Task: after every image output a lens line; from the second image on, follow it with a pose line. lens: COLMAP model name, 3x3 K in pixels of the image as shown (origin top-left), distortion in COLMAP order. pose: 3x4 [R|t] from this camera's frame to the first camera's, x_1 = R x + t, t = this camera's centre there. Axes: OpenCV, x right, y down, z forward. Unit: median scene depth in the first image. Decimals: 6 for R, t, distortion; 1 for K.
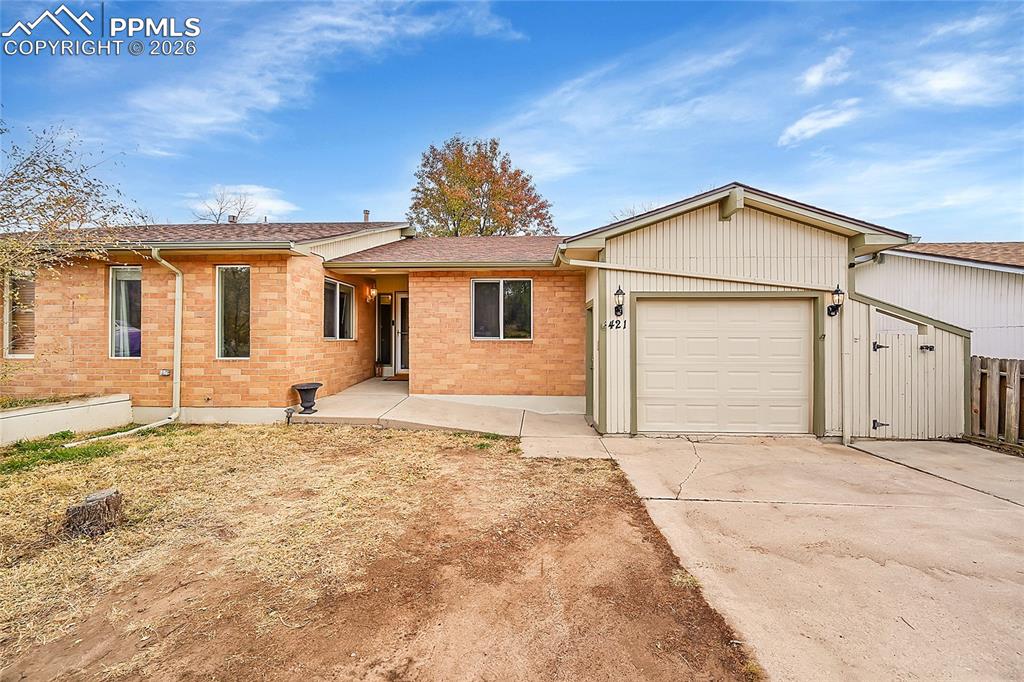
lens RADIAL K [[402.6, 0, 512.0], [0, 402.6, 341.0], [0, 0, 1]] dist [-0.001954, 0.000454]
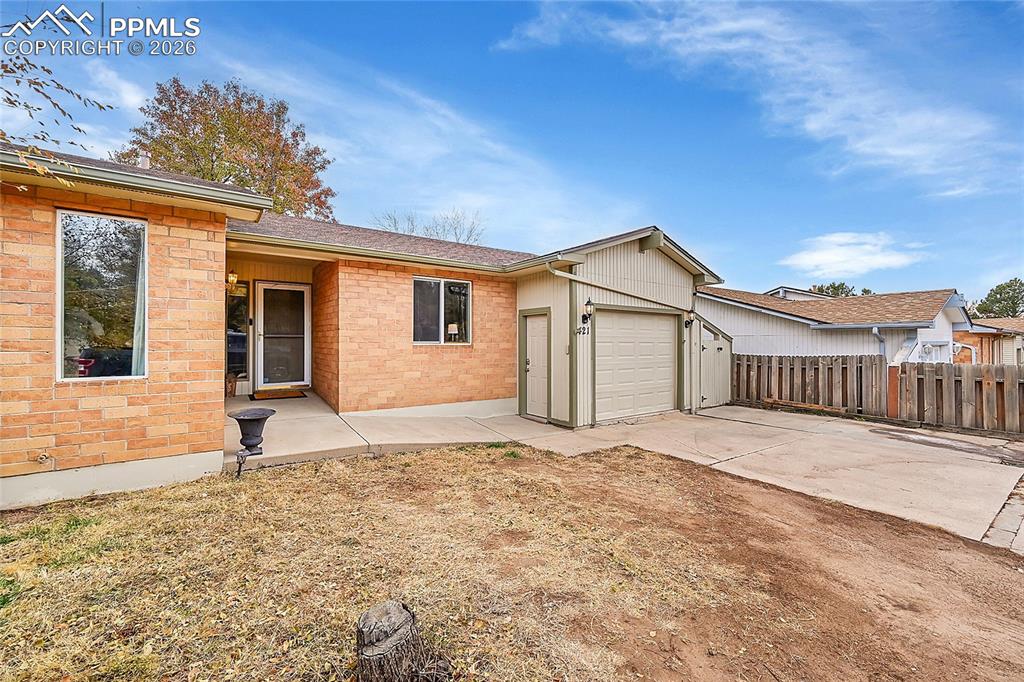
lens RADIAL K [[406.0, 0, 500.8], [0, 406.0, 343.8], [0, 0, 1]] dist [-0.001508, -0.000091]
pose [[0.798877, -0.001972, 0.601491, -0.611541], [0.003655, 0.999992, -0.001576, -0.003025], [-0.601483, 0.003457, 0.798878, 0.213510]]
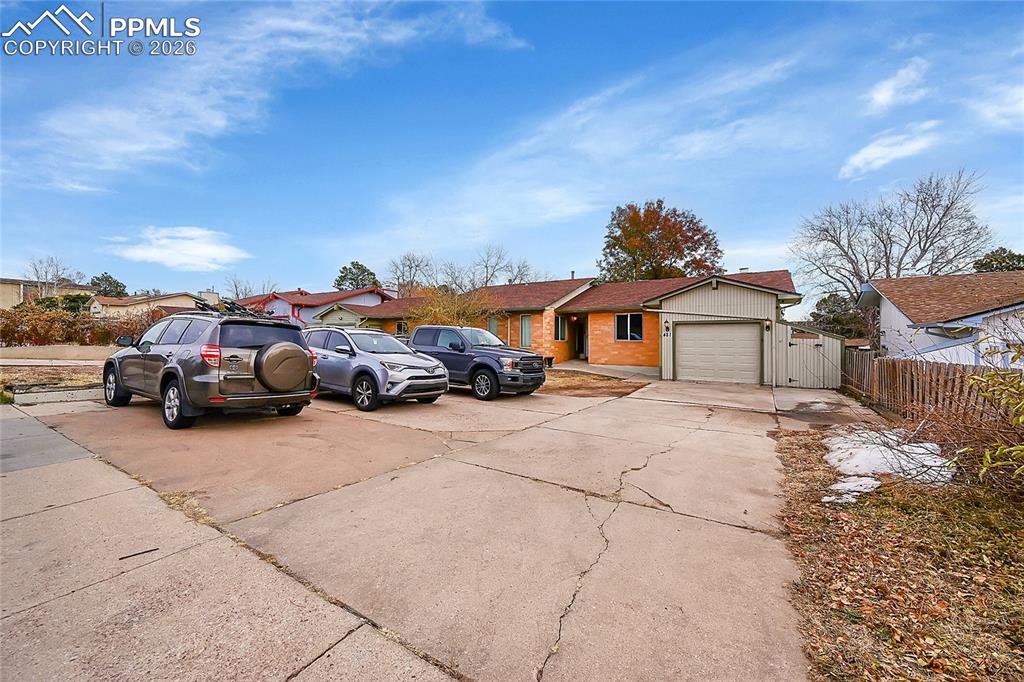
lens RADIAL K [[395.0, 0, 512.0], [0, 395.0, 341.0], [0, 0, 1]] dist [-0.000405, 0.000082]
pose [[0.870201, 0.002291, -0.492691, 0.612765], [-0.002558, 0.999997, 0.000132, -0.001409], [0.492690, 0.001145, 0.870204, -1.519736]]
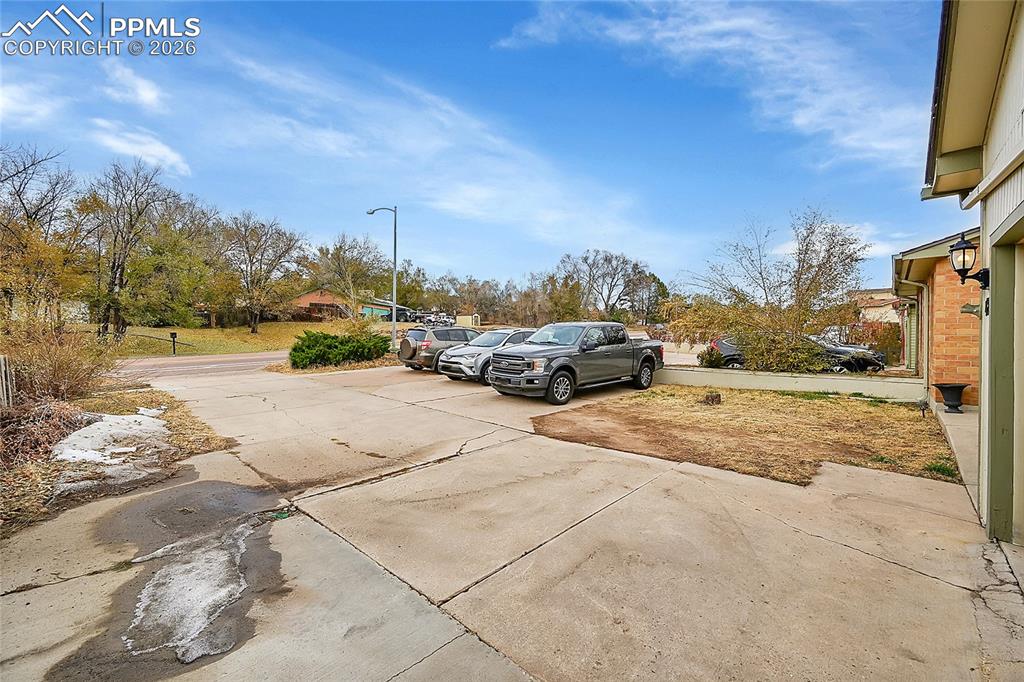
lens RADIAL K [[402.6, 0, 512.0], [0, 402.6, 341.0], [0, 0, 1]] dist [-0.001954, 0.000454]
pose [[-0.645238, 0.001400, -0.763980, 0.987994], [-0.006995, 0.999946, 0.007740, 0.003048], [0.763949, 0.010339, -0.645193, 0.853256]]
